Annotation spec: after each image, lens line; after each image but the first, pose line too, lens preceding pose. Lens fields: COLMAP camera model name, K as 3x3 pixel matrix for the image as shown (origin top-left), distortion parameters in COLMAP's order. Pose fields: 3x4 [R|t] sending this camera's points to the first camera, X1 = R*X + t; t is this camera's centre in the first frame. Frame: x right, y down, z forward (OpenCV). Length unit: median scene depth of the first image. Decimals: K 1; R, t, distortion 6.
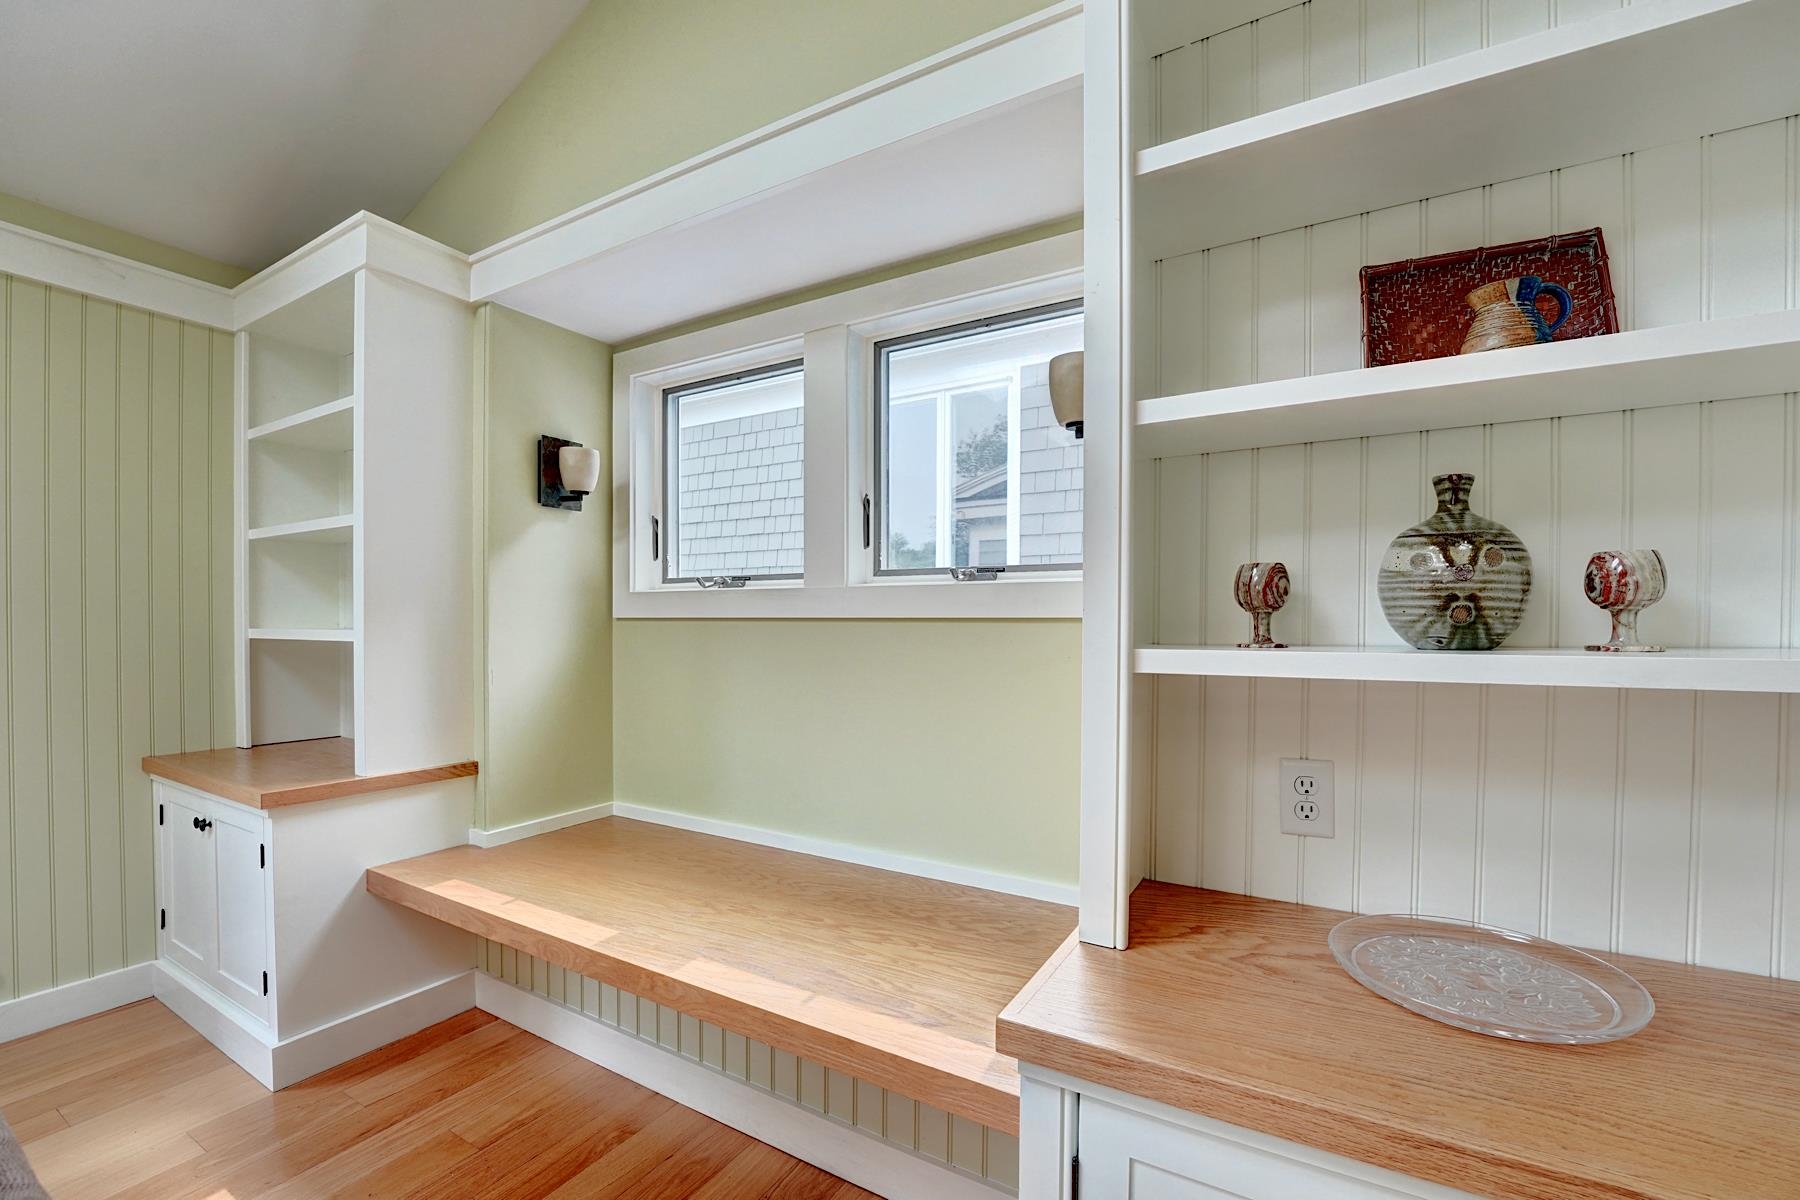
lens RADIAL K [[750.7, 0, 894.8], [0, 750.7, 632.6], [0, 0, 1]] dist [-0.028499, -0.000117]
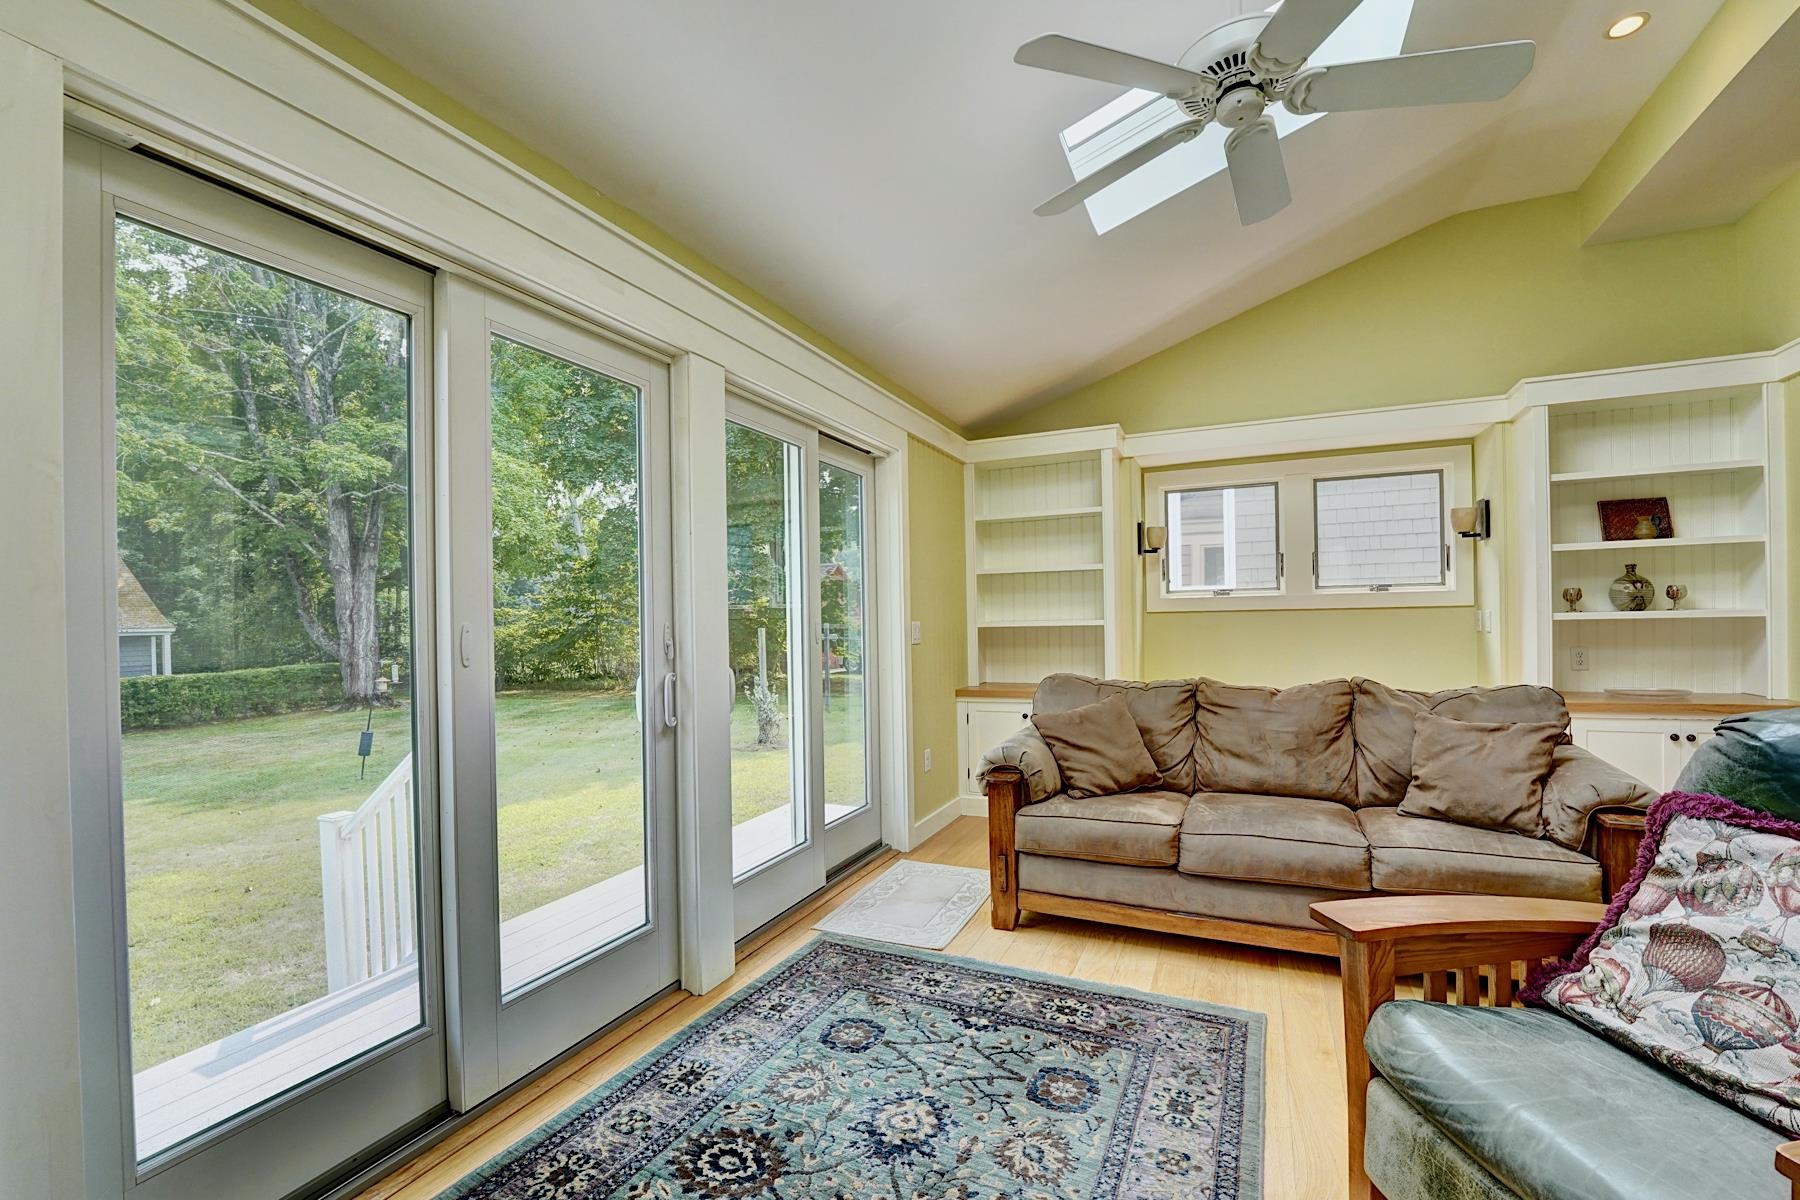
lens RADIAL K [[771.5, 0, 900.5], [0, 771.5, 618.6], [0, 0, 1]] dist [-0.025307, 0.000186]
pose [[0.994159, -0.022073, 0.105648, -1.465860], [0.023870, 0.999591, -0.015774, 0.015127], [-0.105257, 0.018204, 0.994278, -1.056186]]
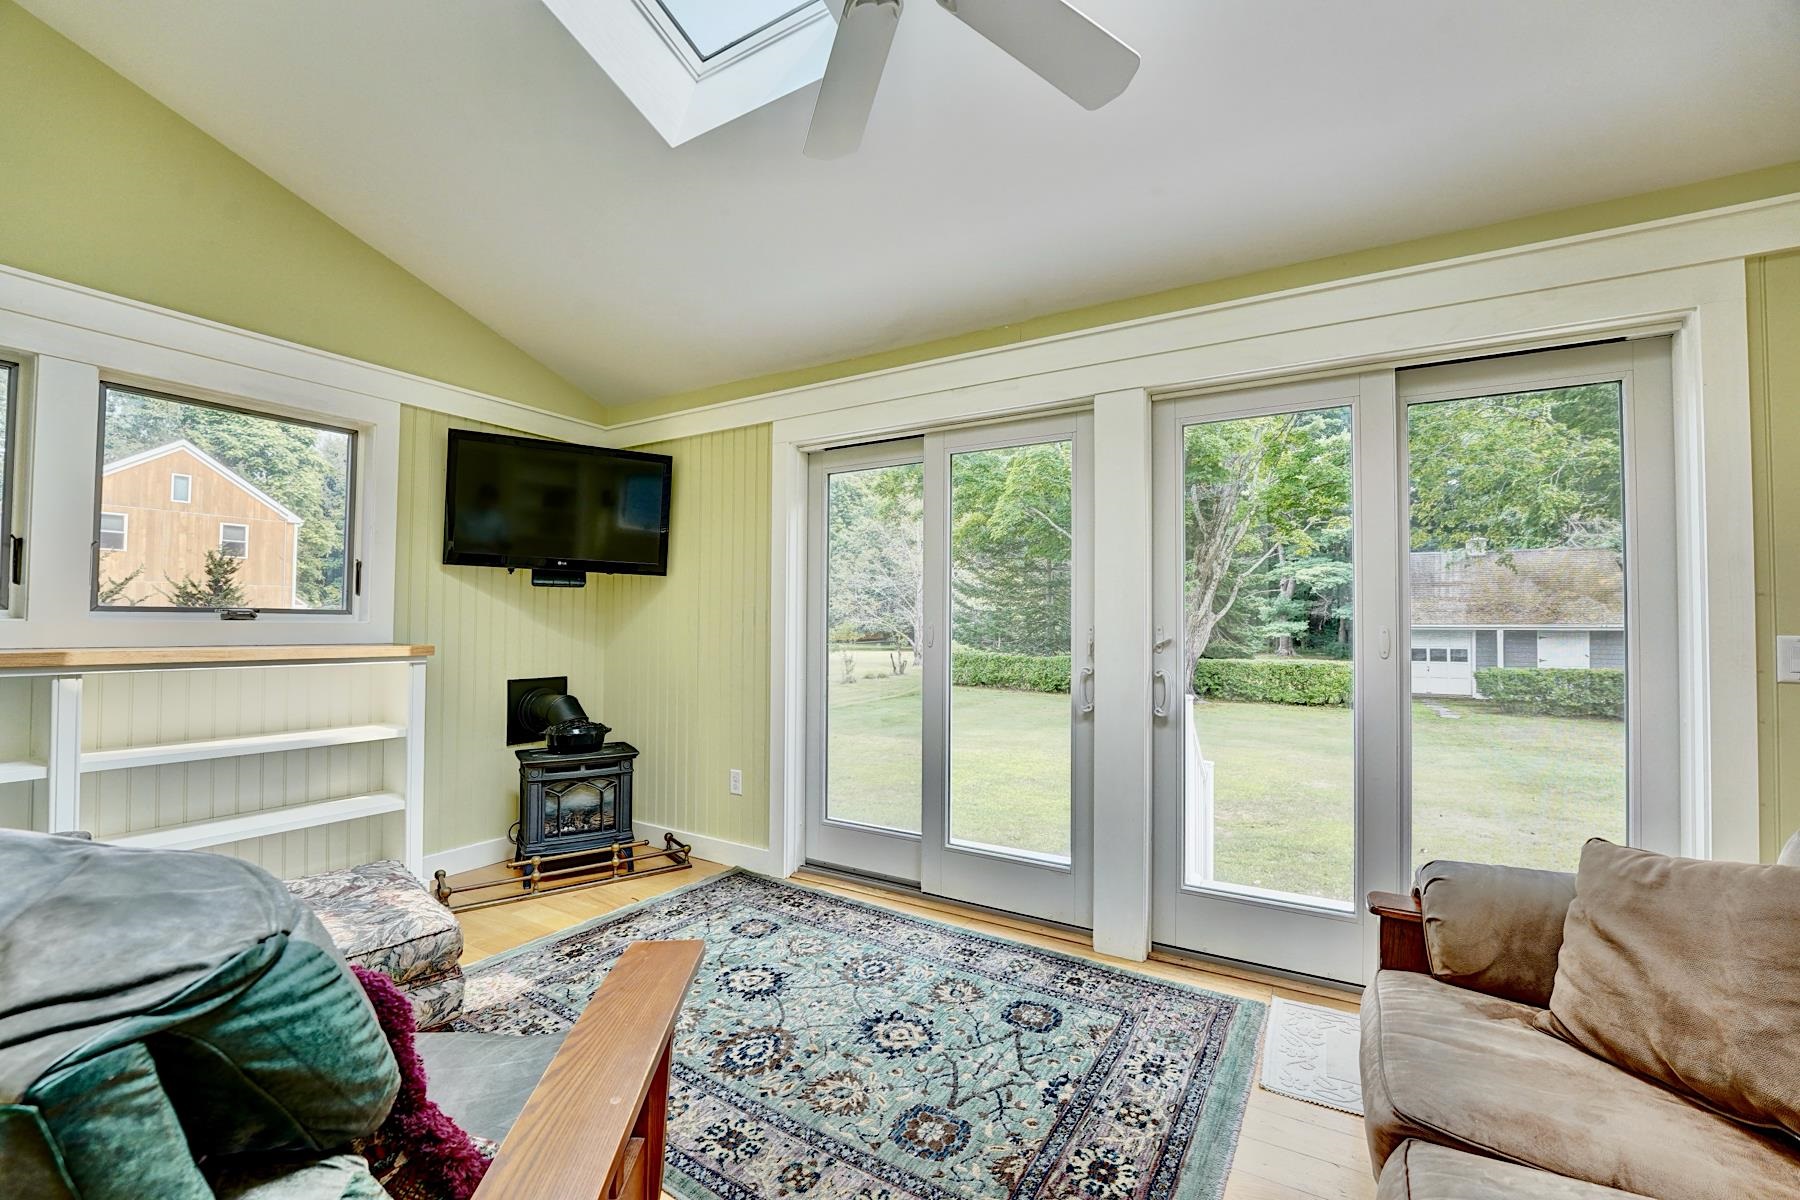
lens RADIAL K [[734.6, 0, 897.0], [0, 734.6, 606.4], [0, 0, 1]] dist [-0.023942, 0.000759]
pose [[-0.006650, -0.028961, -0.999558, -0.404195], [-0.019521, 0.999394, -0.028827, 0.003781], [0.999787, 0.019321, -0.007211, -0.238135]]
